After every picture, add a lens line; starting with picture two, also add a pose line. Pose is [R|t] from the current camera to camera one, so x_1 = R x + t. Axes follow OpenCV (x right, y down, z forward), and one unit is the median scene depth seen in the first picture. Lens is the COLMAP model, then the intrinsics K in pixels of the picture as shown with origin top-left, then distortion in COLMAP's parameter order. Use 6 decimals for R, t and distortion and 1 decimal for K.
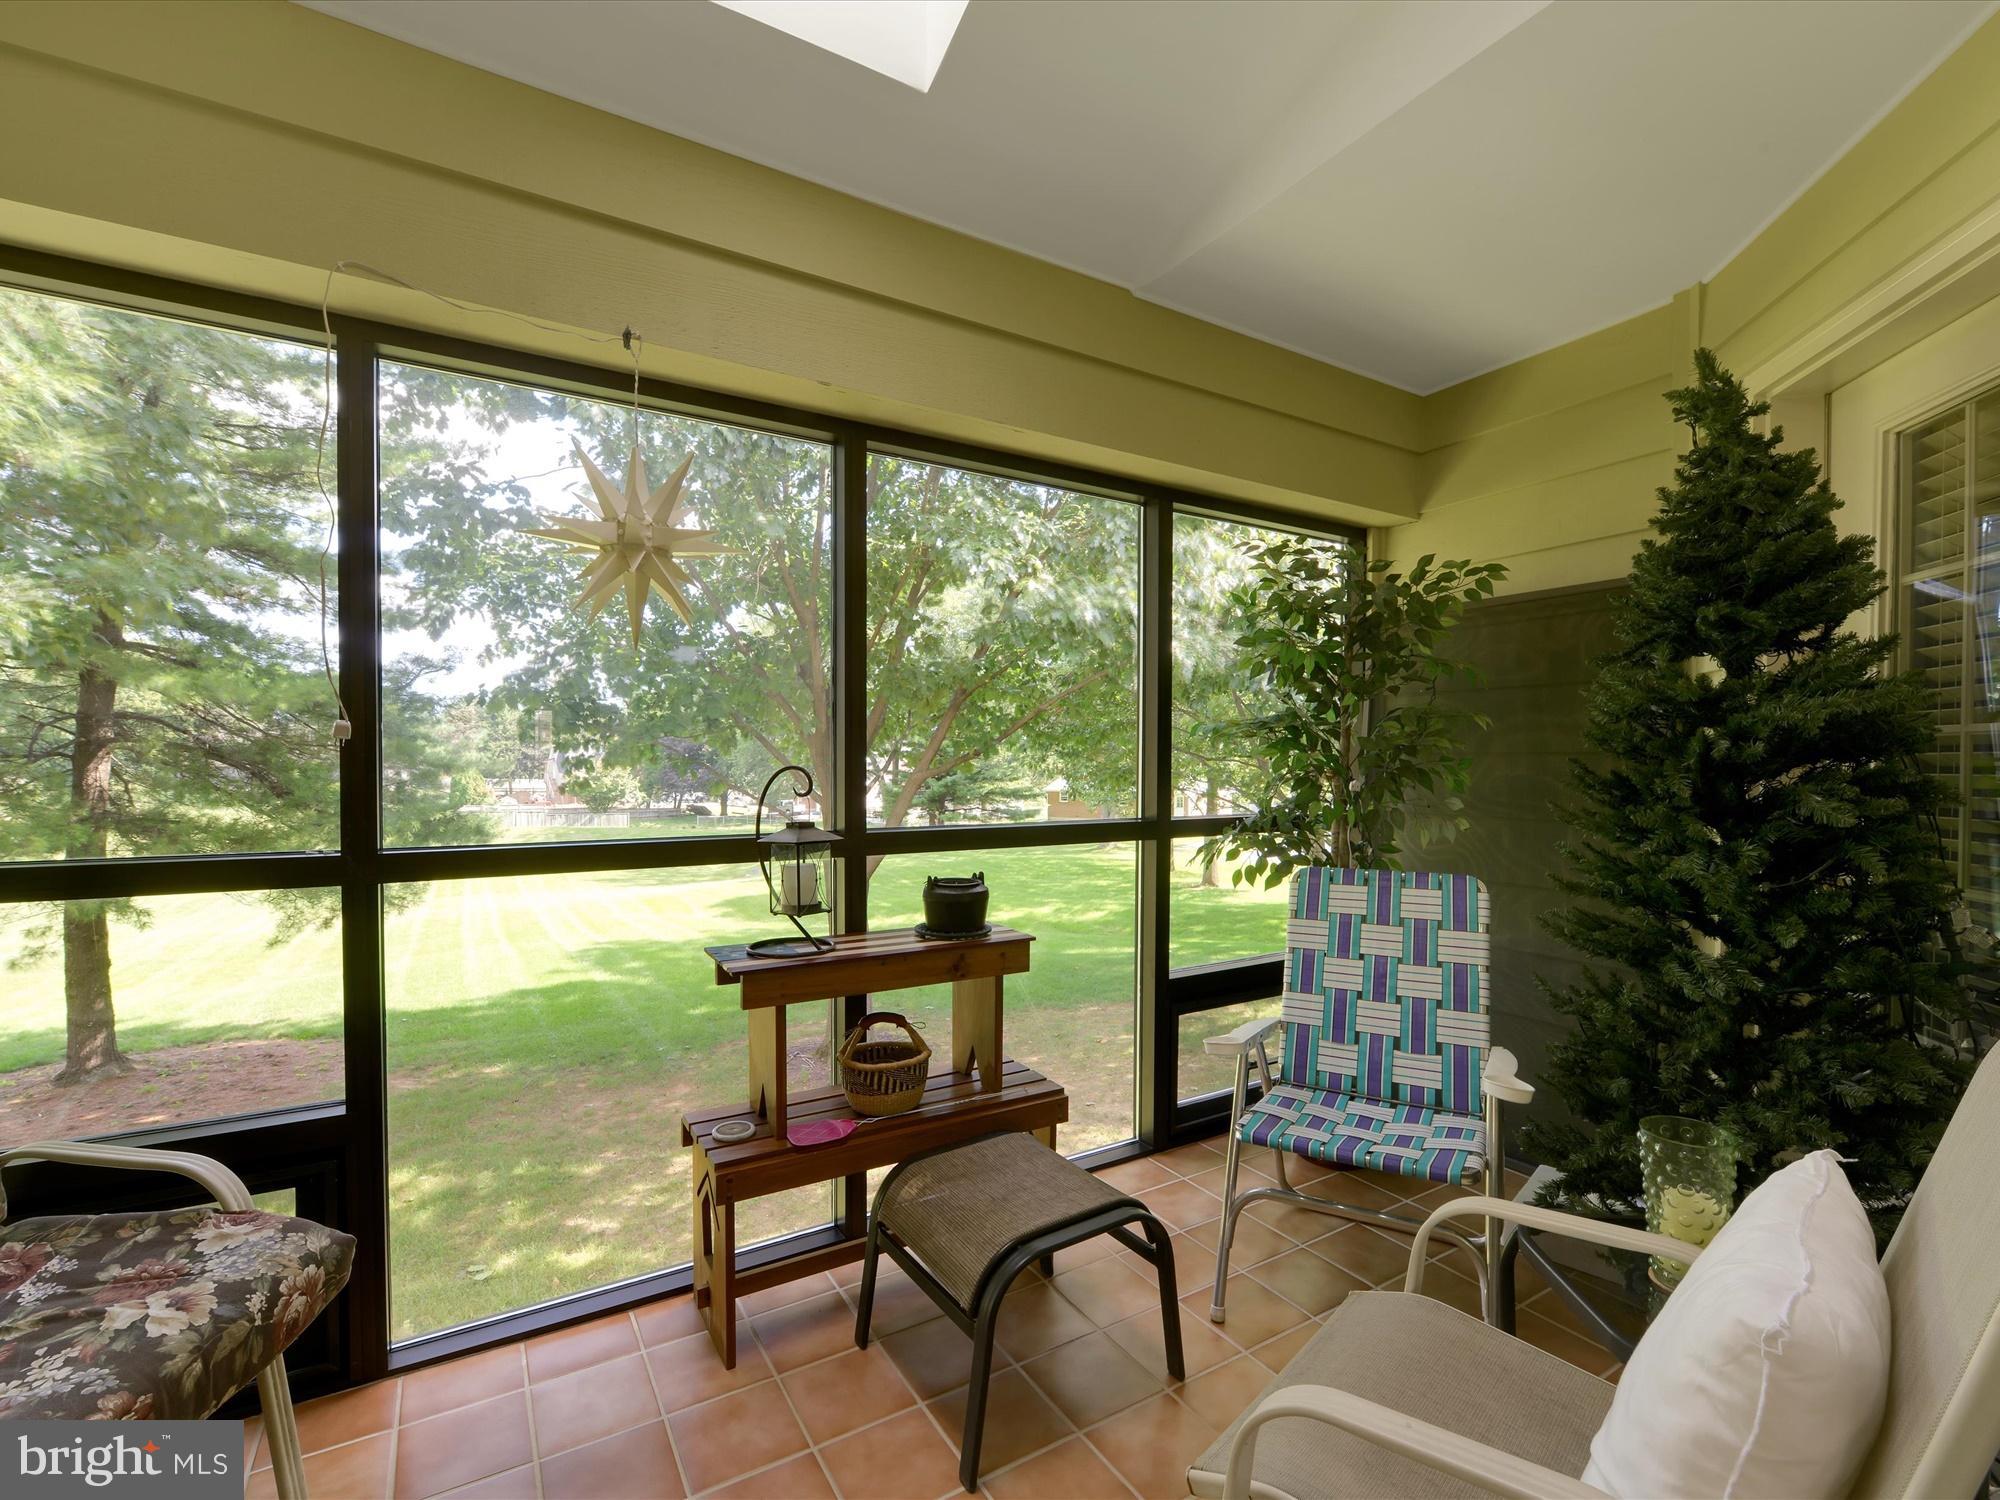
lens RADIAL K [[916.5, 0, 943.0], [0, 916.5, 770.3], [0, 0, 1]] dist [-0.007238, -0.001981]
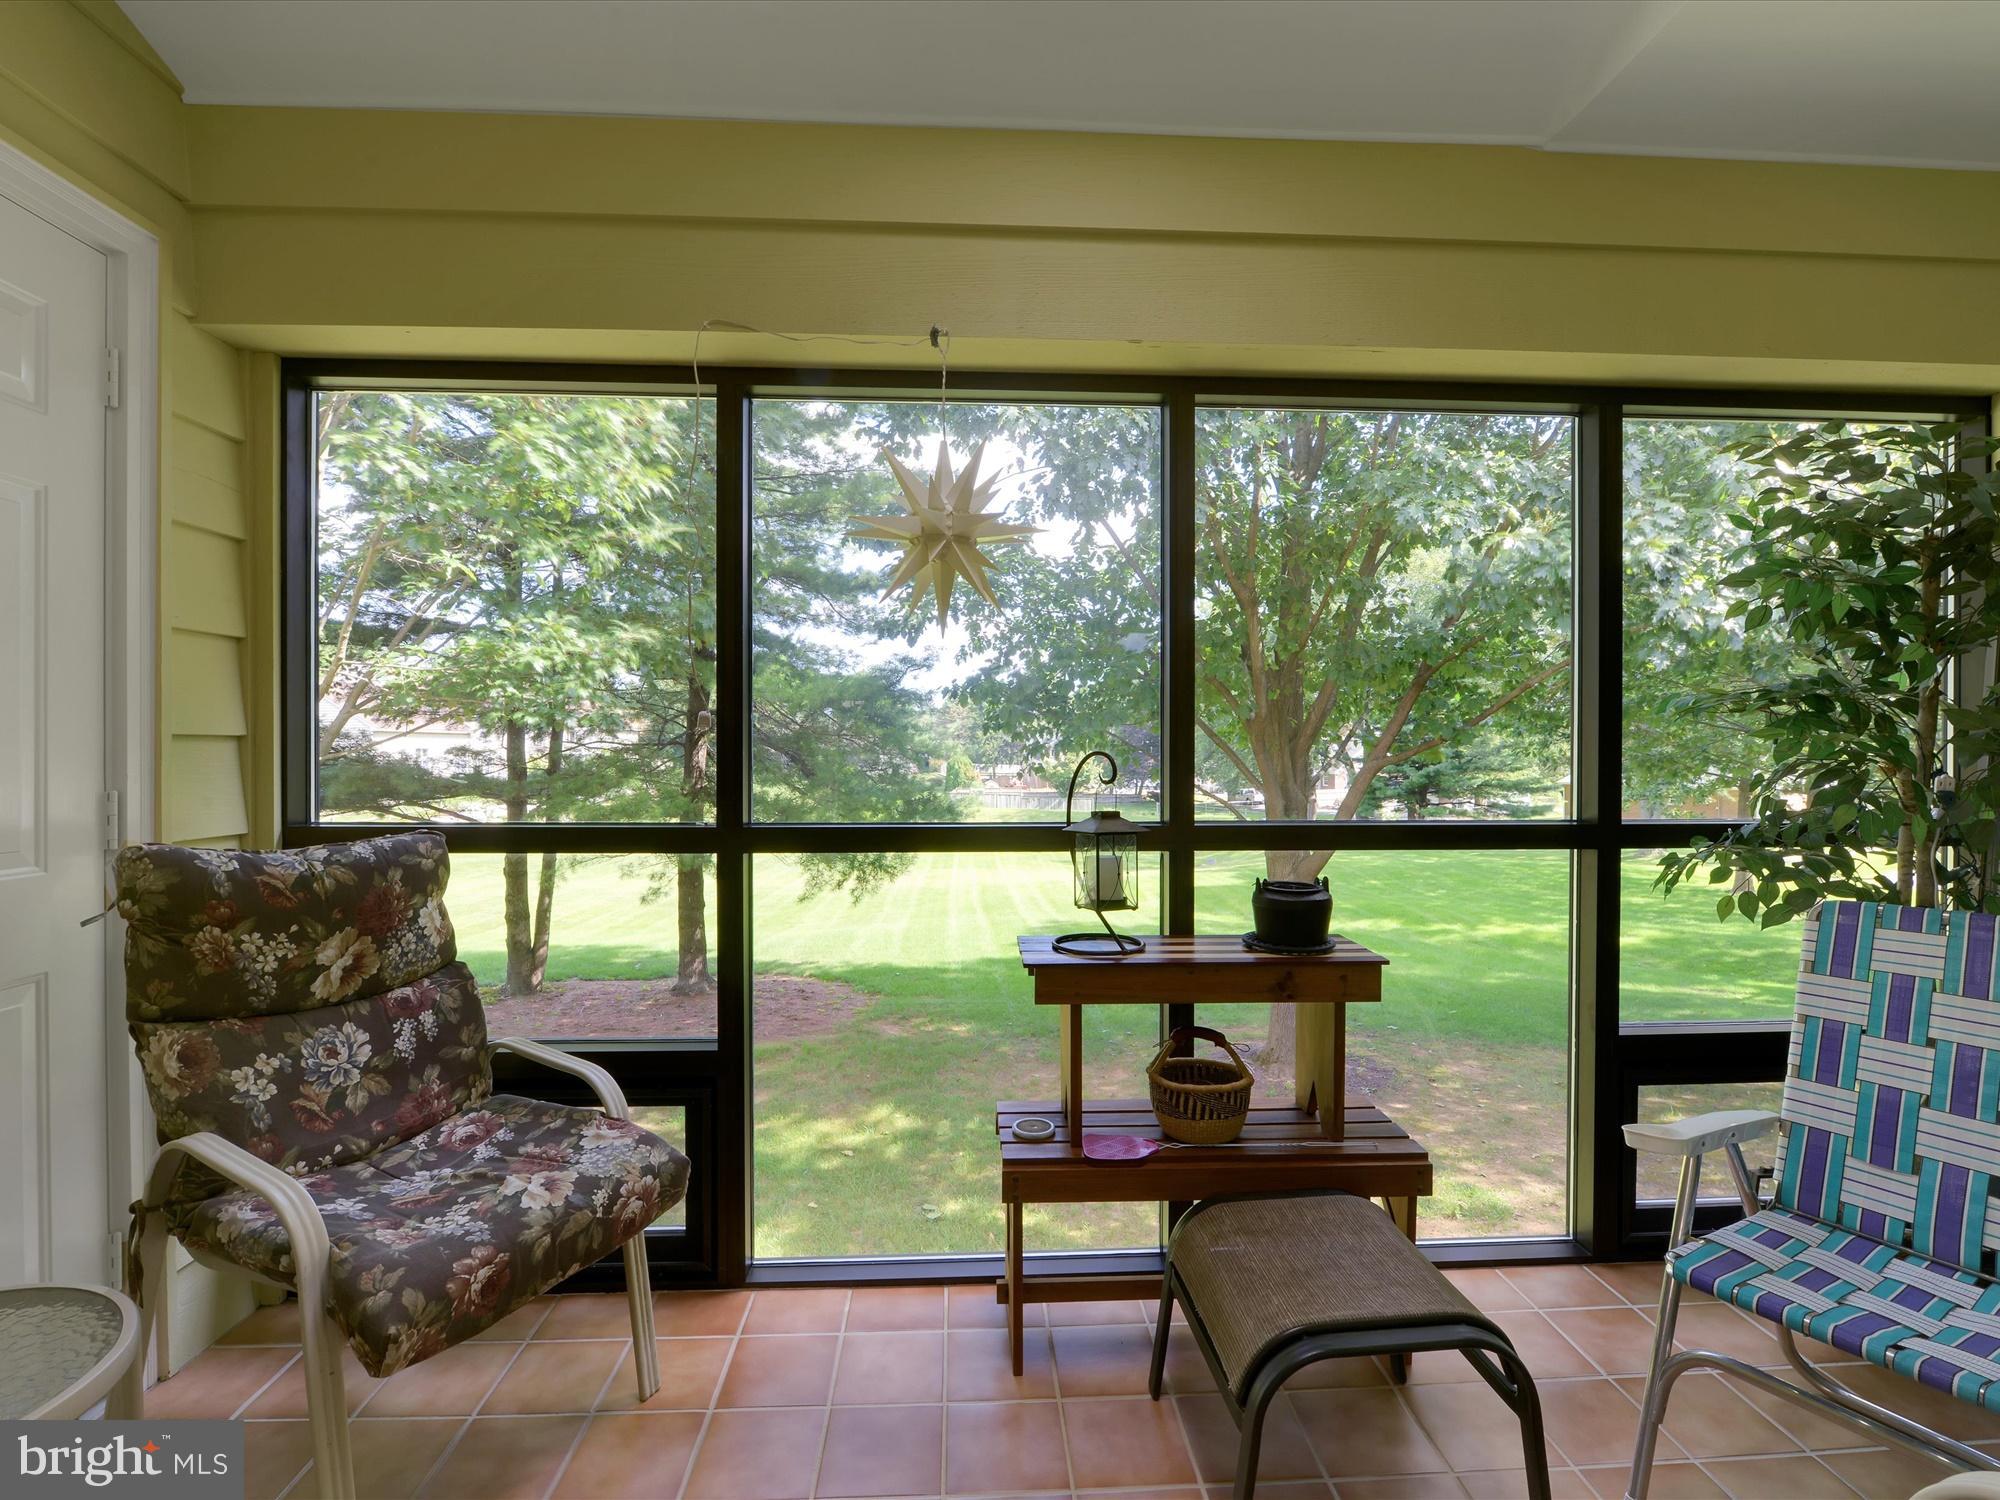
lens RADIAL K [[916.5, 0, 1003.4], [0, 916.5, 745.6], [0, 0, 1]] dist [-0.007238, -0.001981]
pose [[0.884191, -0.001939, -0.467122, 0.168688], [-0.004465, 0.999911, -0.012601, 0.001333], [0.467105, 0.013228, 0.884103, 0.106280]]
